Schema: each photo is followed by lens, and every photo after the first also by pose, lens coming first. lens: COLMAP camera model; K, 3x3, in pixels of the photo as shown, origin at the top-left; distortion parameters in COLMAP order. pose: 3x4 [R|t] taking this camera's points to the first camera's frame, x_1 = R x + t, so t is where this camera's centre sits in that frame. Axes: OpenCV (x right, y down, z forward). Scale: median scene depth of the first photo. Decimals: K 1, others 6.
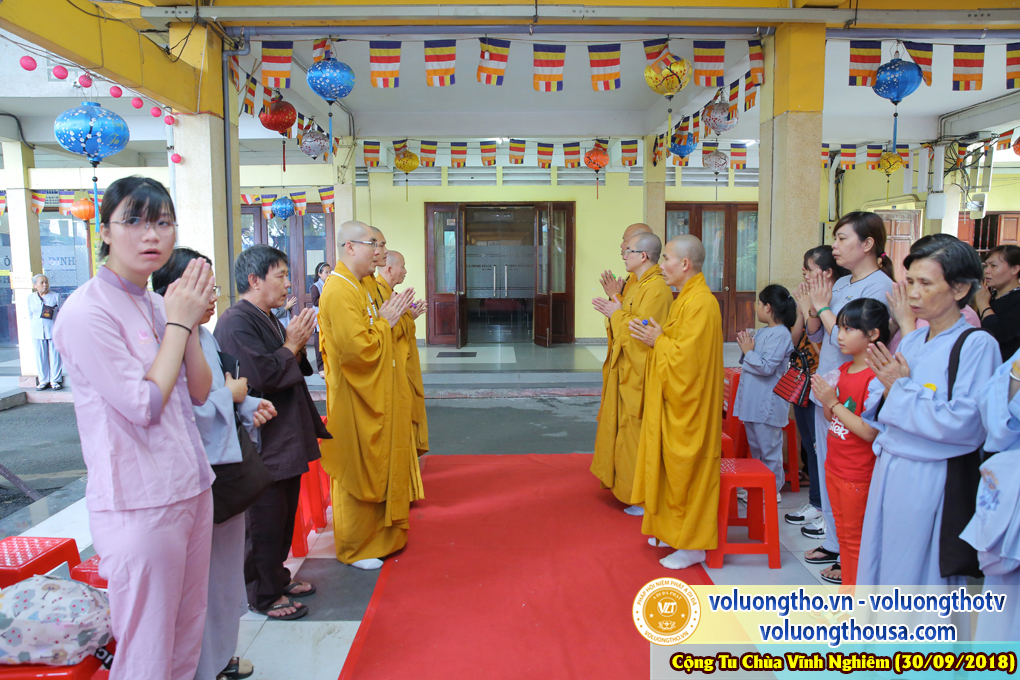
lens RADIAL K [[691.7, 0, 510.0], [0, 691.7, 340.0], [0, 0, 1]] dist [-0.113831, 0.085853]
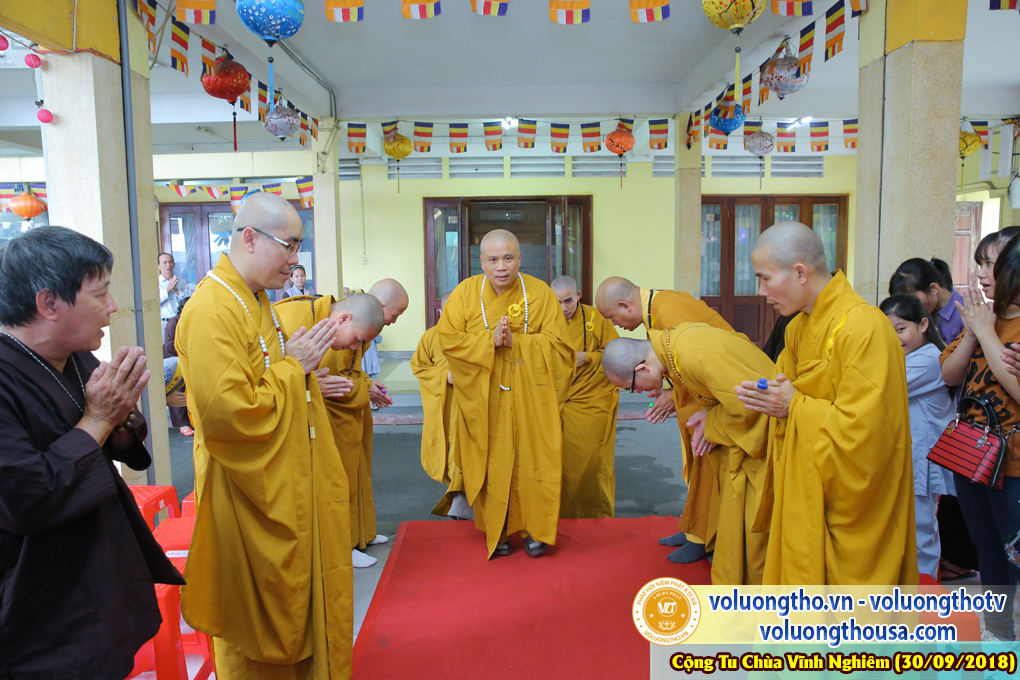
lens RADIAL K [[691.7, 0, 510.0], [0, 691.7, 340.0], [0, 0, 1]] dist [-0.113831, 0.085853]
pose [[0.999869, -0.005806, -0.015111, 0.000868], [0.005724, 0.999969, -0.005462, -0.013526], [0.015142, 0.005375, 0.999871, 0.150274]]
